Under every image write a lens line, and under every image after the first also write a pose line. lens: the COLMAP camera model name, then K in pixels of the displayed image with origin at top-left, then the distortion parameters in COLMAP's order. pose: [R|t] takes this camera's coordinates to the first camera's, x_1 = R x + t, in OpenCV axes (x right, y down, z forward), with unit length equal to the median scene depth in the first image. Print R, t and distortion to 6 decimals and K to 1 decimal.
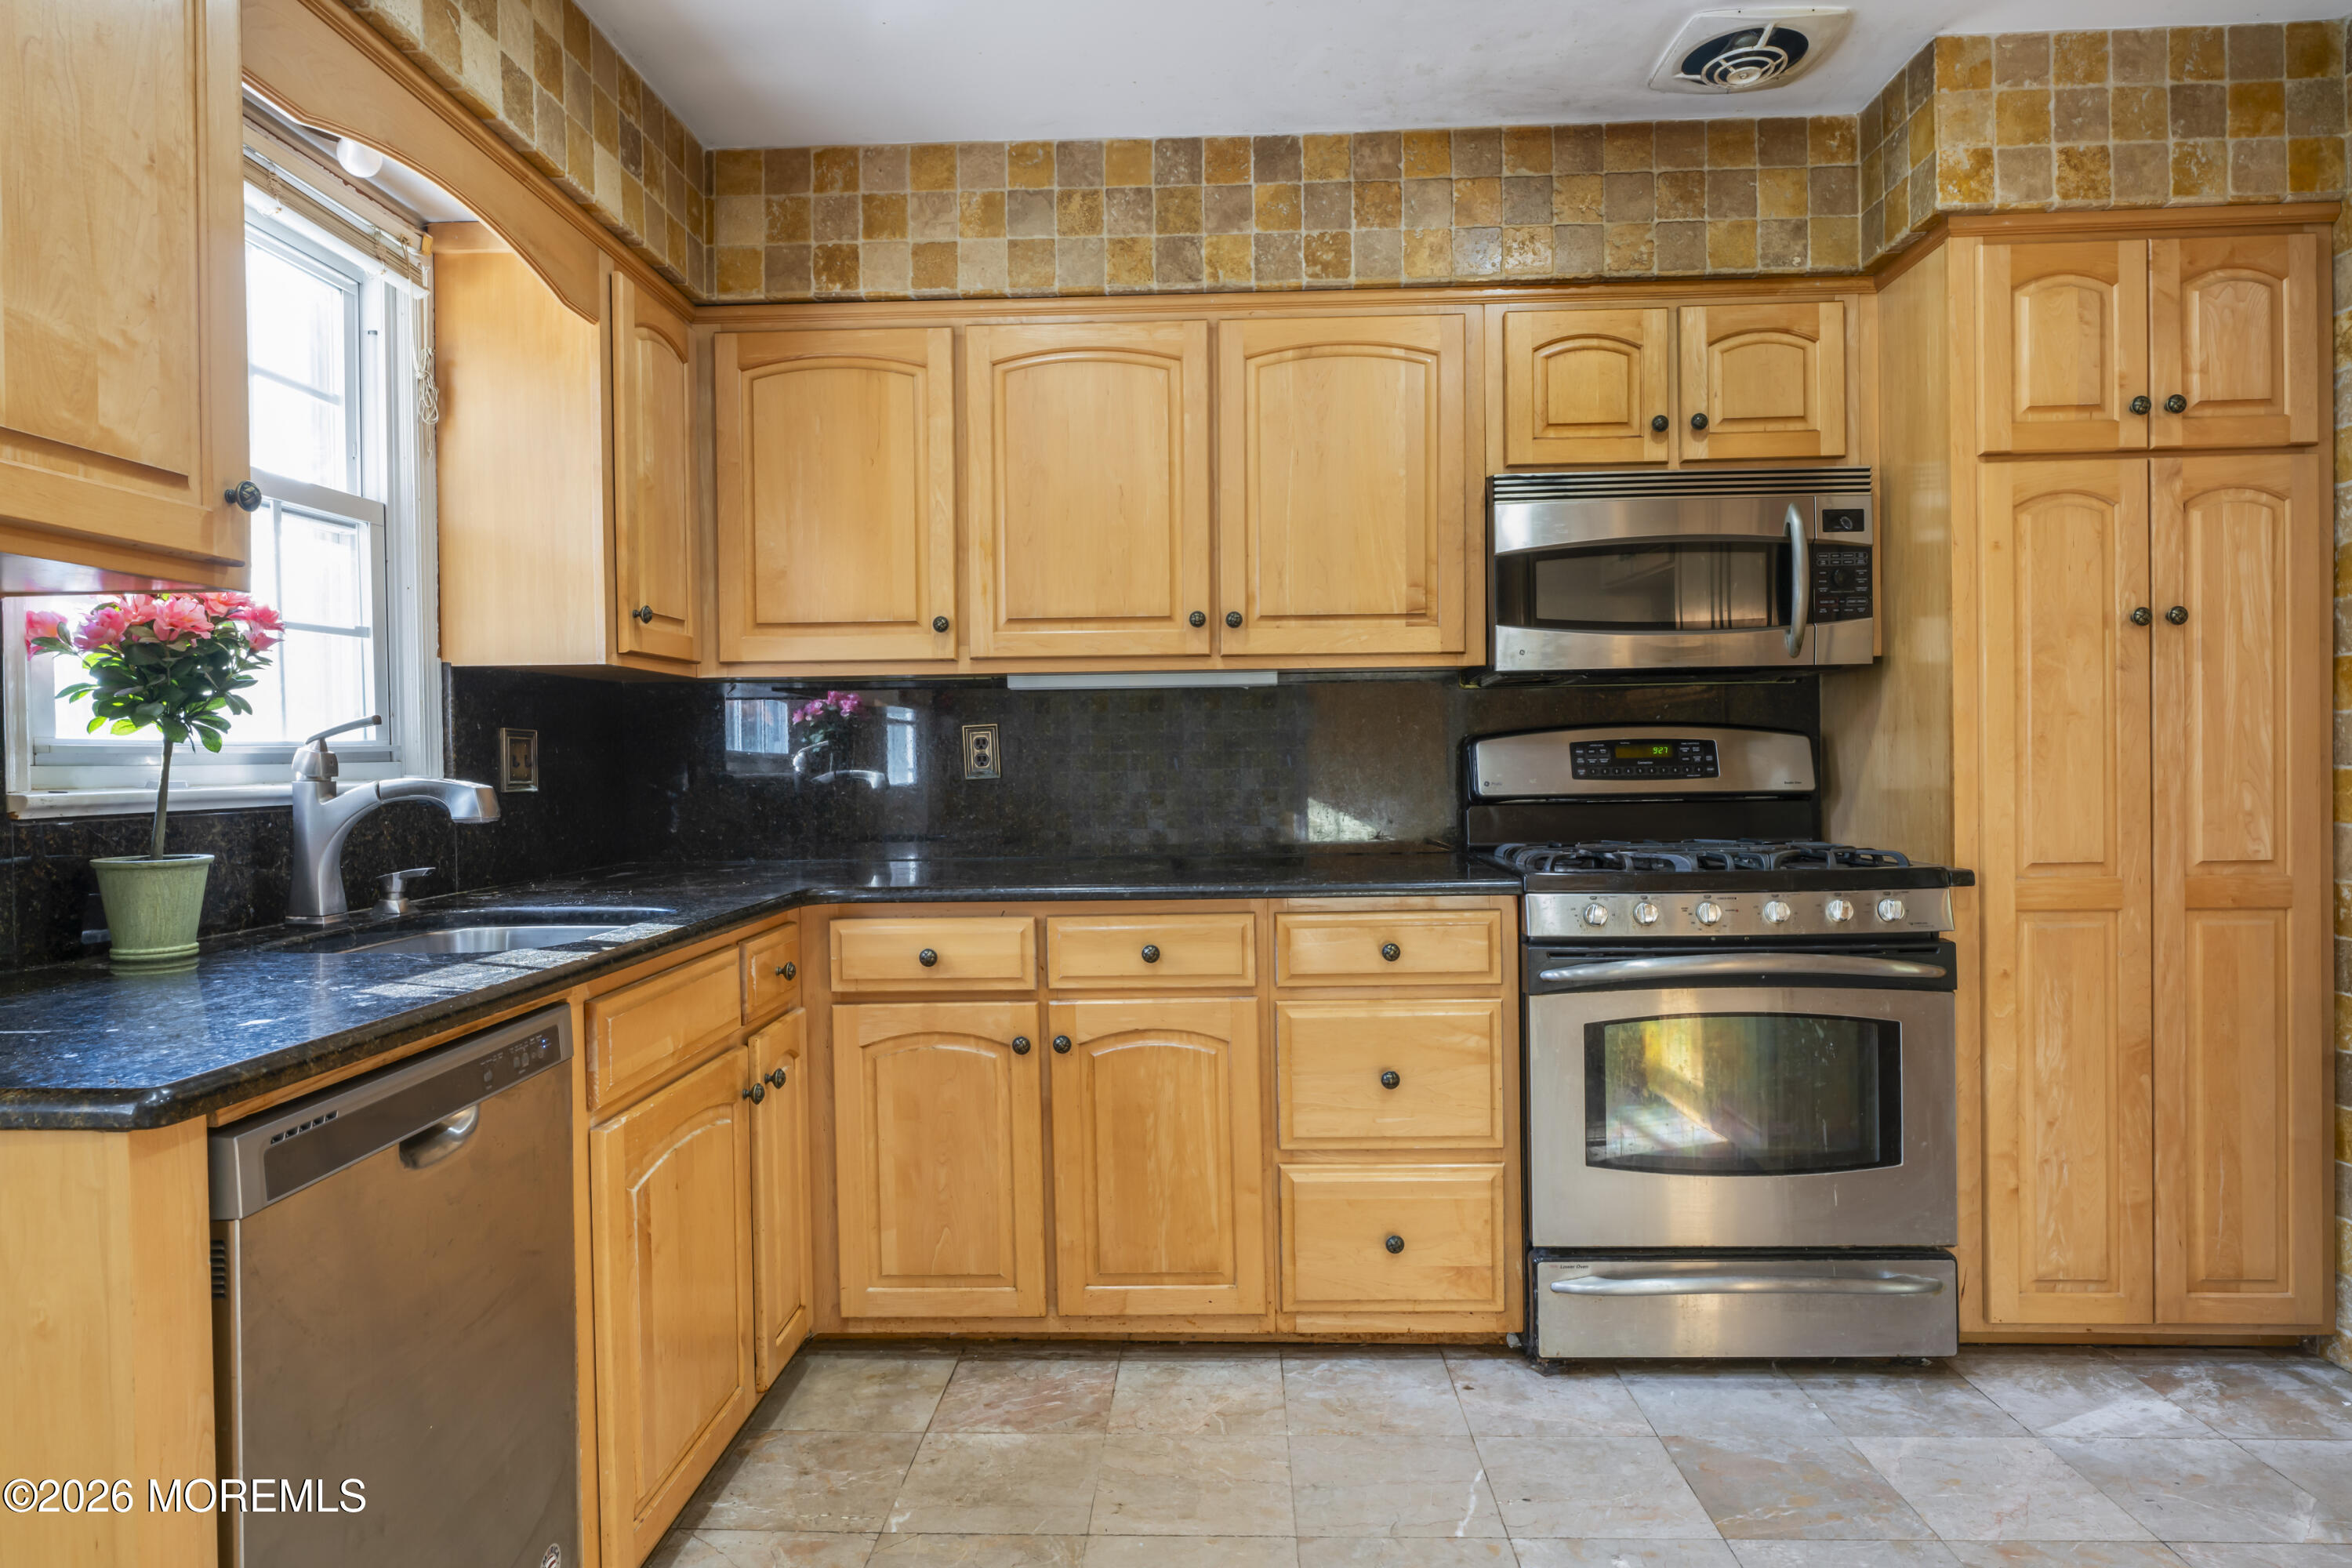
lens RADIAL K [[1382.7, 0, 1169.6], [0, 1382.7, 778.0], [0, 0, 1]] dist [-0.000955, -0.000896]
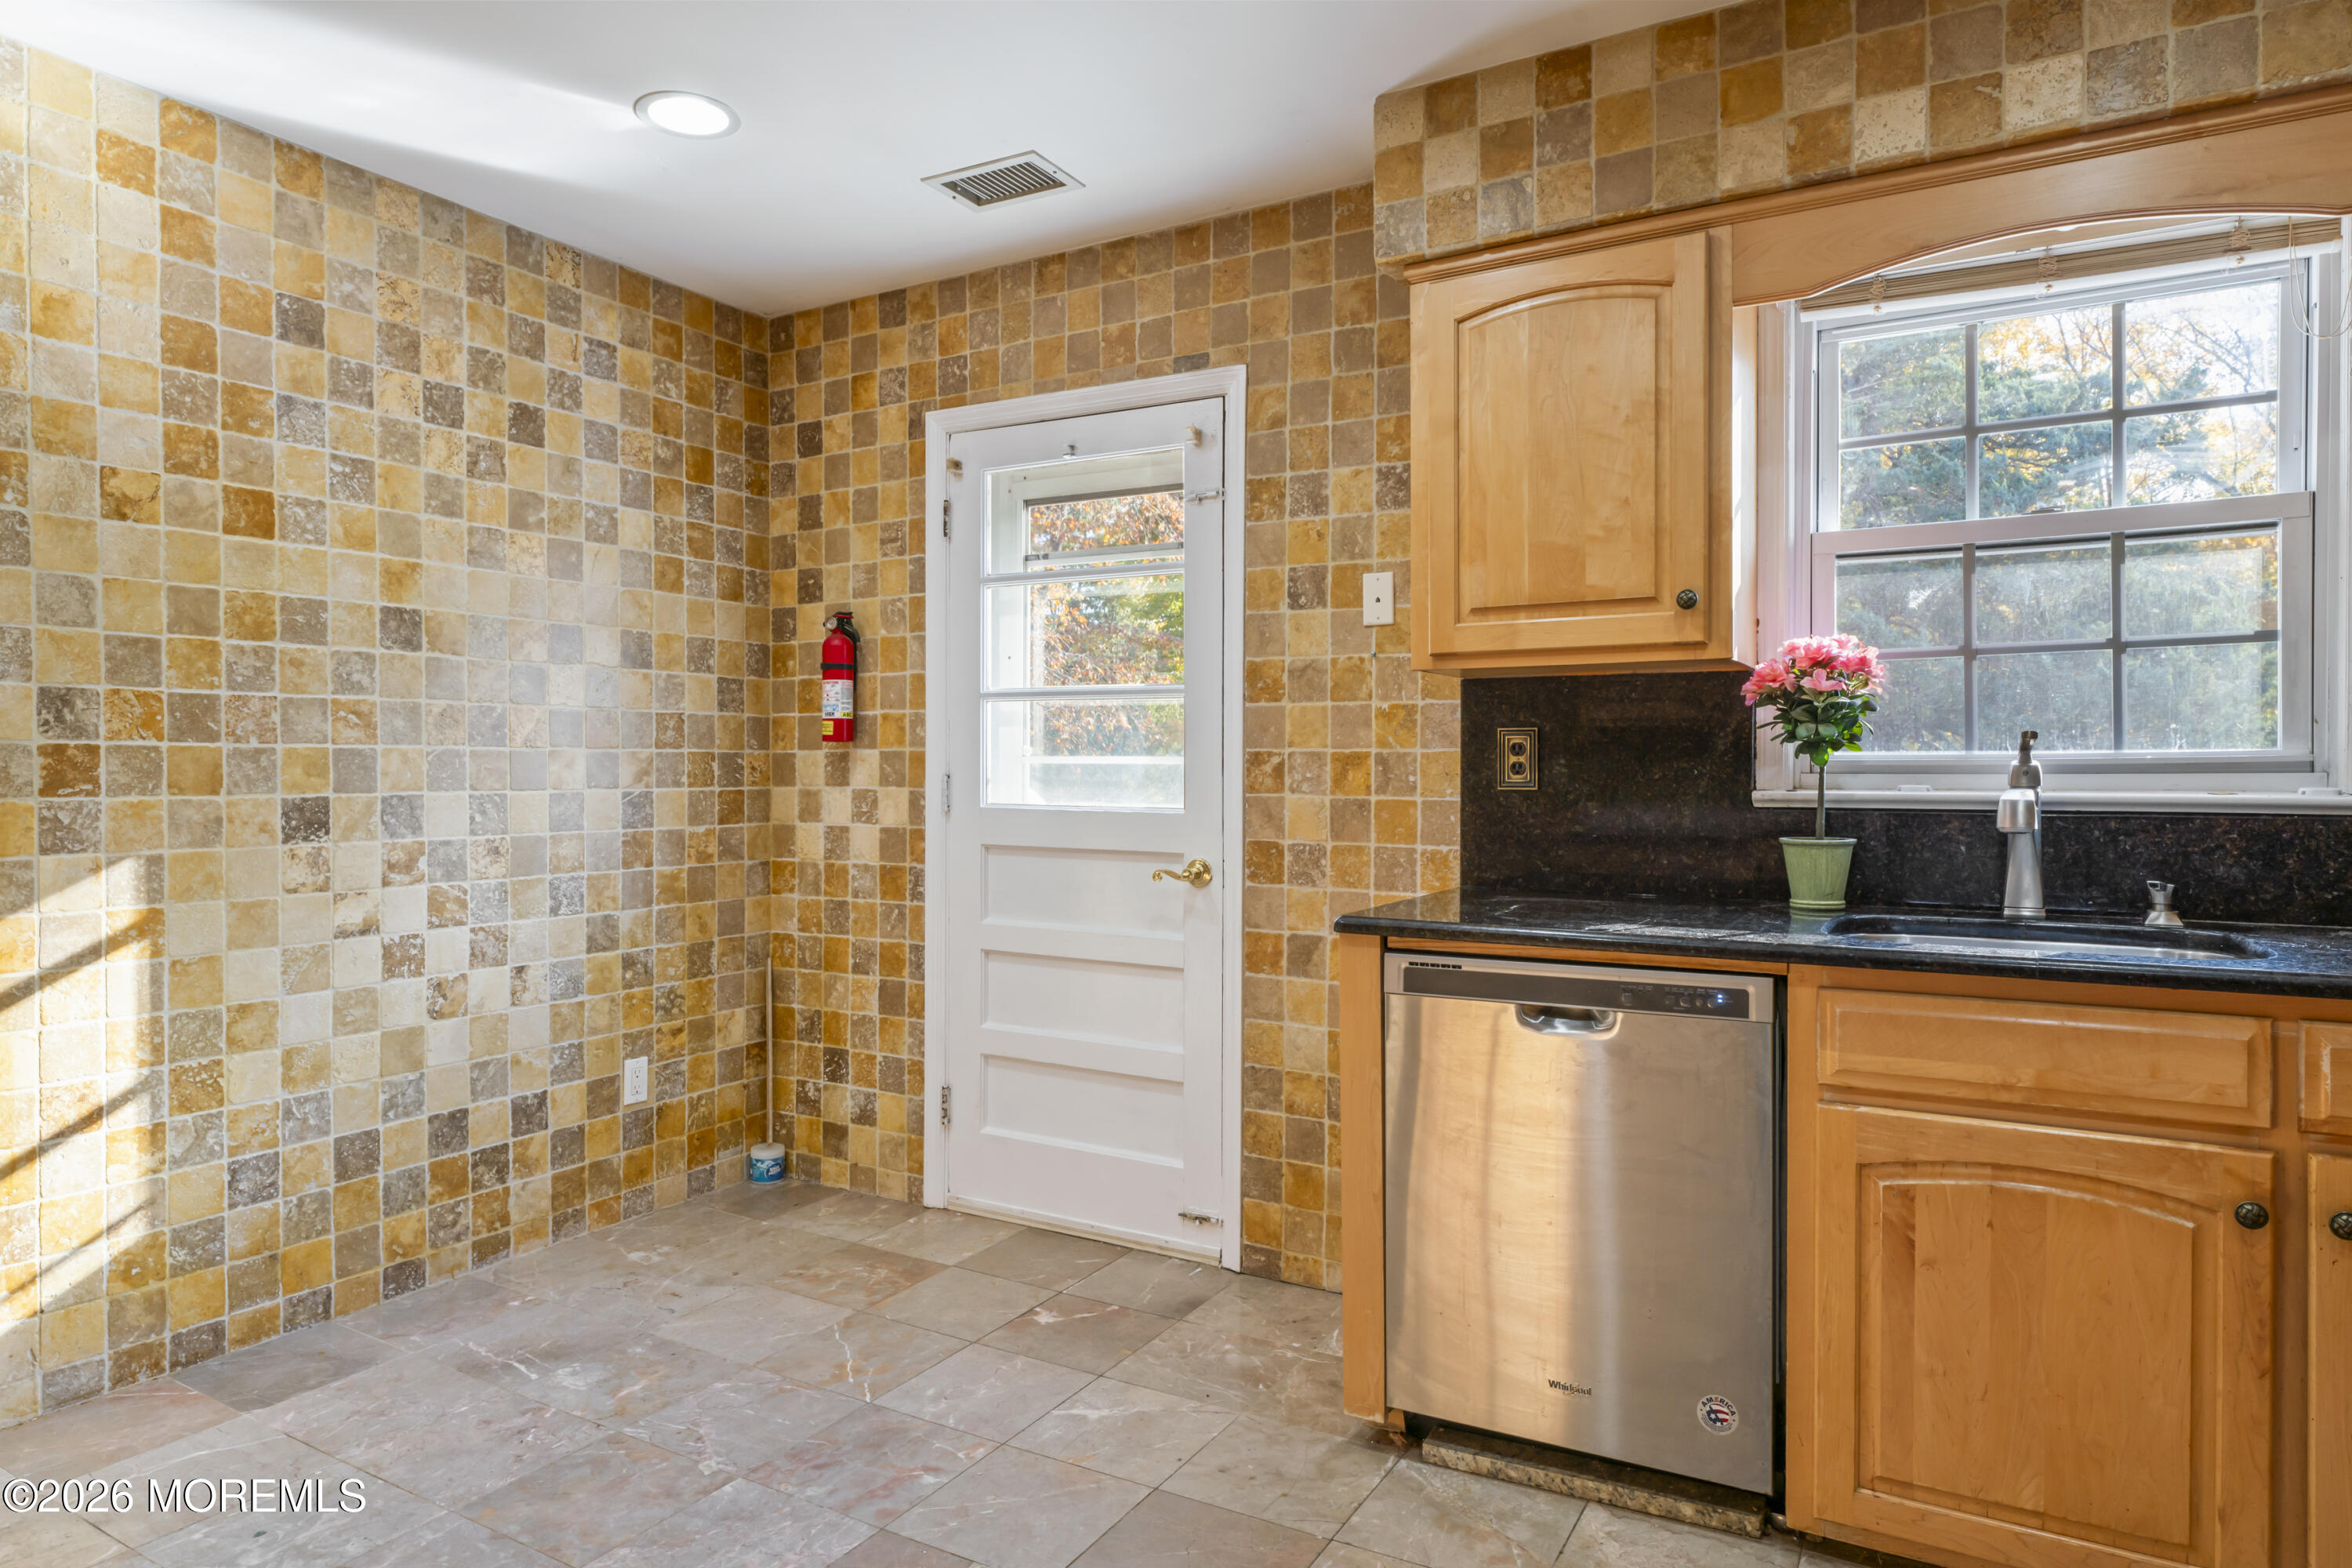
lens RADIAL K [[1382.7, 0, 1173.0], [0, 1382.7, 783.0], [0, 0, 1]] dist [-0.000955, -0.000896]
pose [[-0.465589, 0.018437, -0.884809, 0.565614], [-0.009336, 0.999625, 0.025742, -0.020513], [0.884952, 0.020245, -0.465243, 0.718543]]
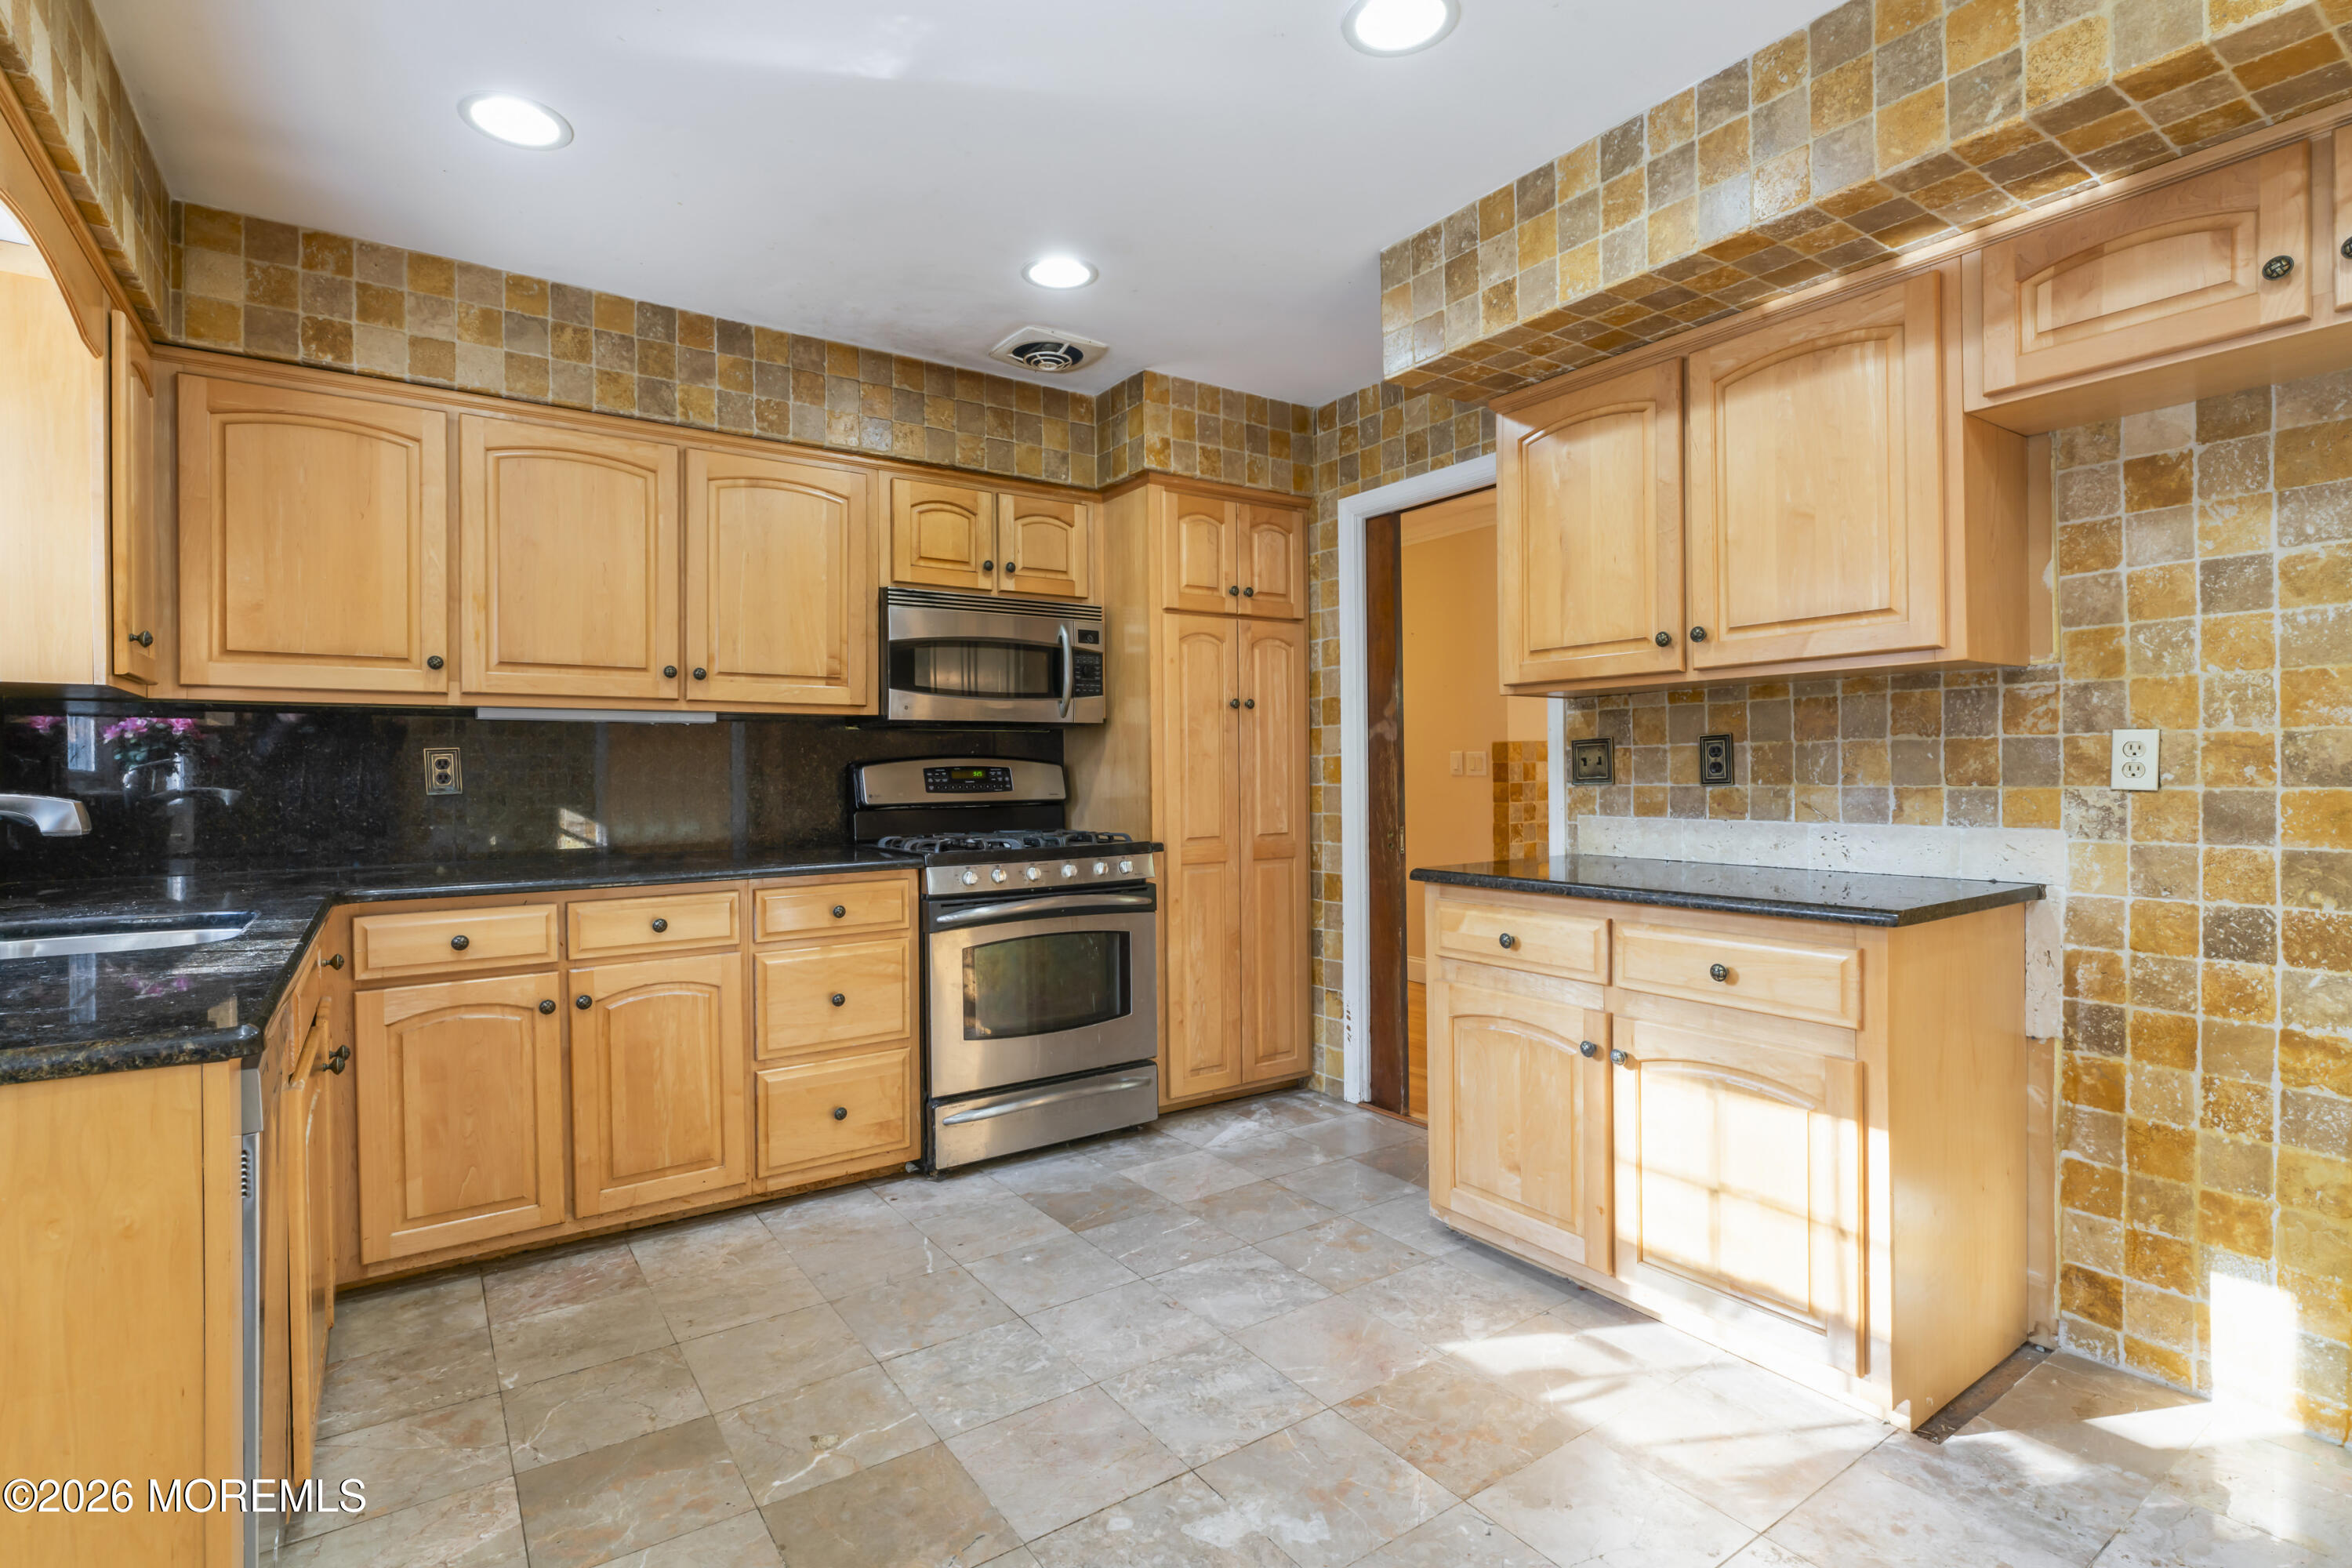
lens RADIAL K [[1120.4, 0, 1169.2], [0, 1120.4, 777.1], [0, 0, 1]] dist [-0.000140, -0.002003]
pose [[0.799800, 0.004253, 0.600251, -0.266033], [0.005172, 0.999889, -0.013976, 0.002927], [-0.600244, 0.014283, 0.799689, -0.149586]]
